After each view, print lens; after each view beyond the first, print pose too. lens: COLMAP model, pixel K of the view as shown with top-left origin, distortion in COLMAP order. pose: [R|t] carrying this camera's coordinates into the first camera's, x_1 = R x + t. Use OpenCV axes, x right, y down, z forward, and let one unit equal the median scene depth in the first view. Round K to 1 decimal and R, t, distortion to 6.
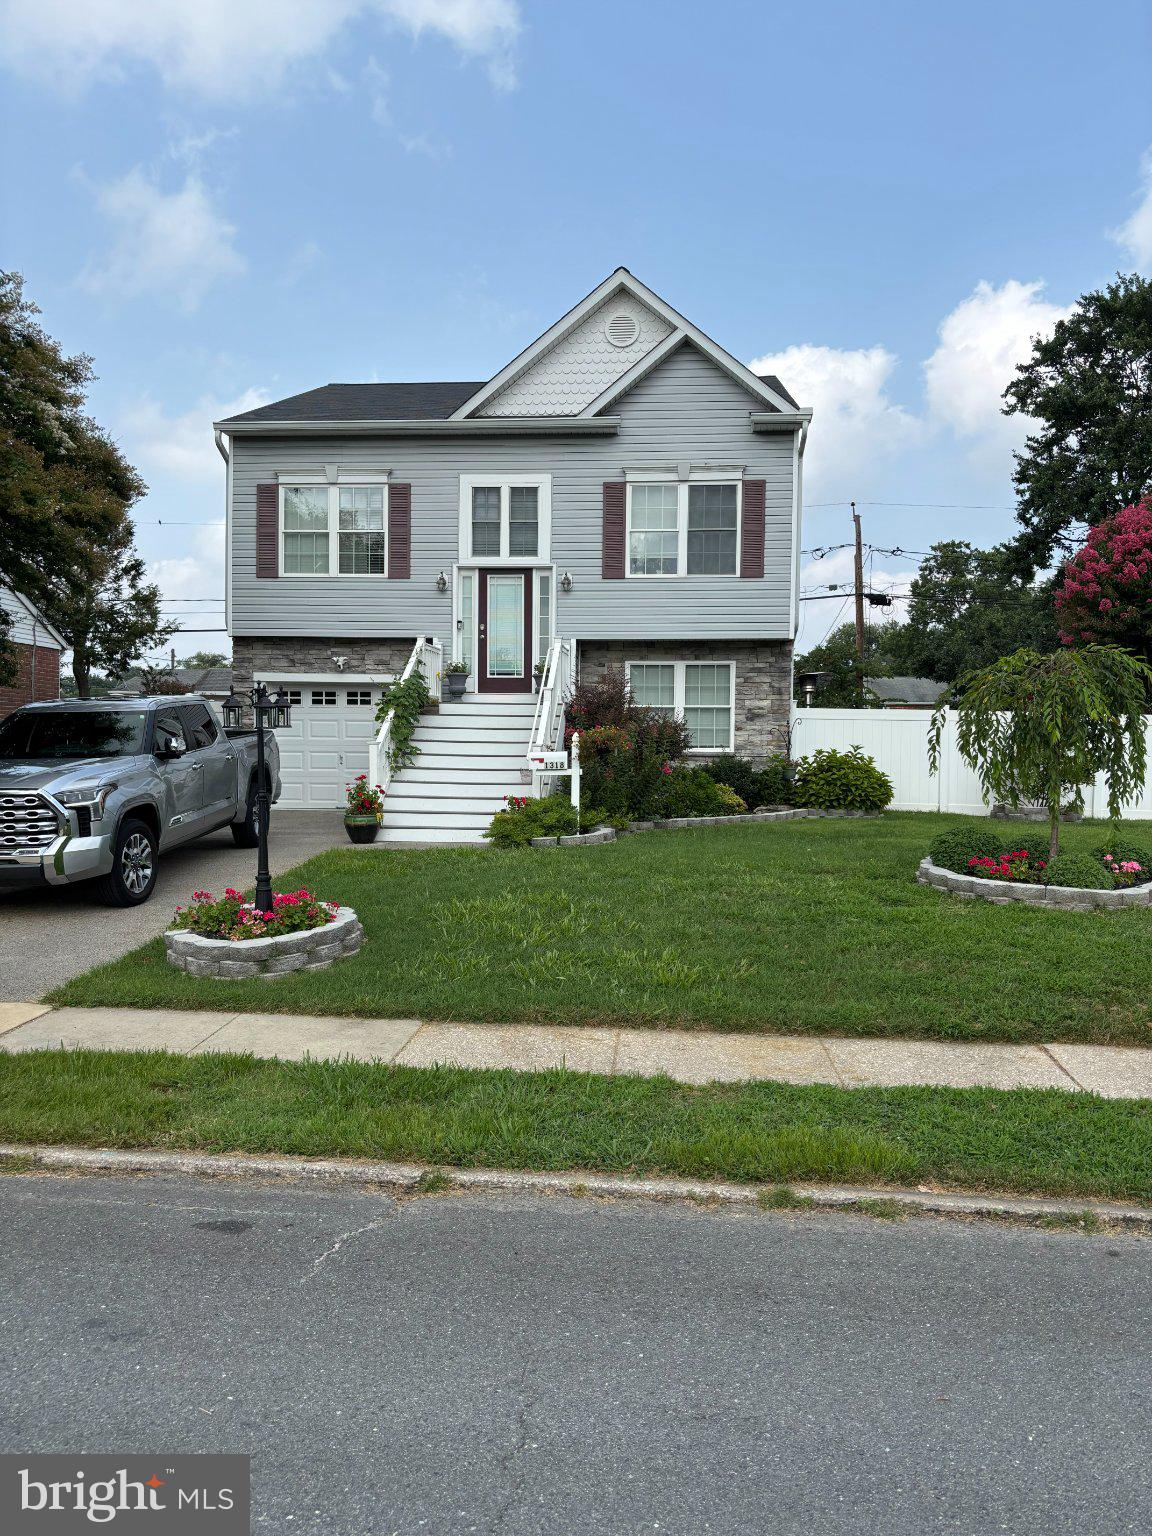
lens RADIAL K [[1164.7, 0, 574.4], [0, 1164.7, 767.5], [0, 0, 1]] dist [0.011575, 0.001118]
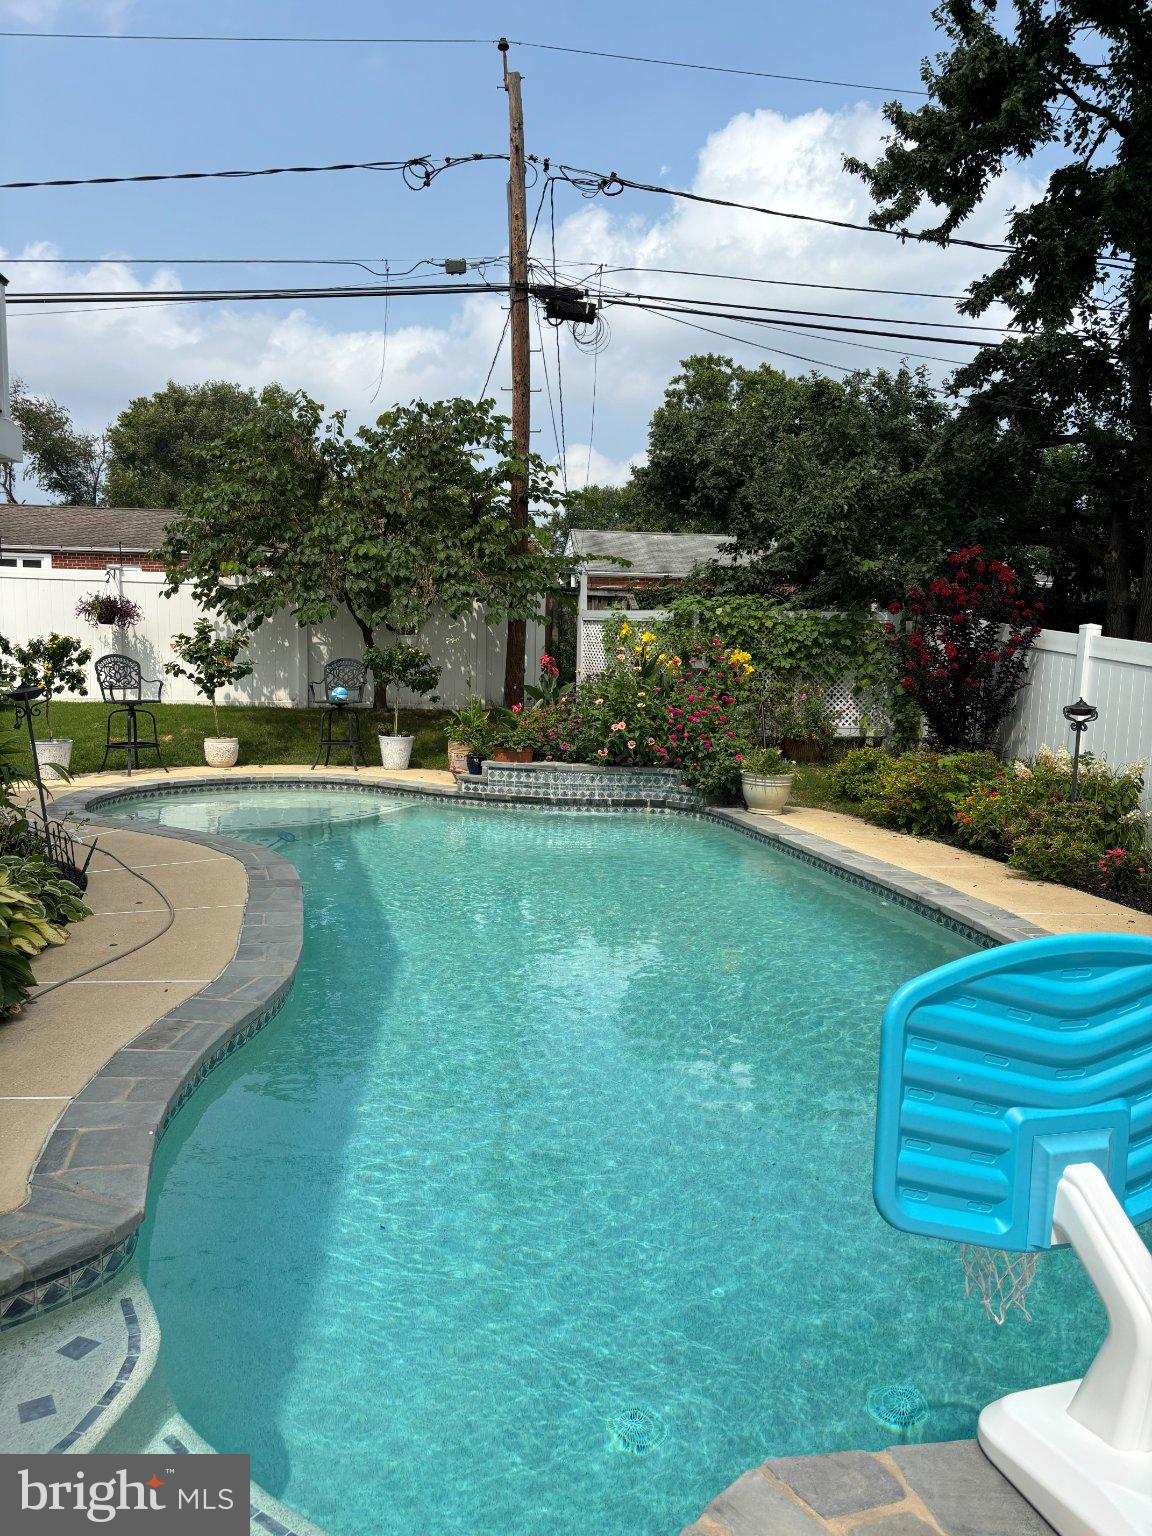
lens RADIAL K [[1164.7, 0, 577.0], [0, 1164.7, 767.8], [0, 0, 1]] dist [0.011575, 0.001118]
pose [[0.976759, -0.009403, 0.214136, 0.174844], [-0.013698, 0.994257, 0.106140, -0.027059], [-0.213904, -0.106607, 0.971020, 0.583460]]
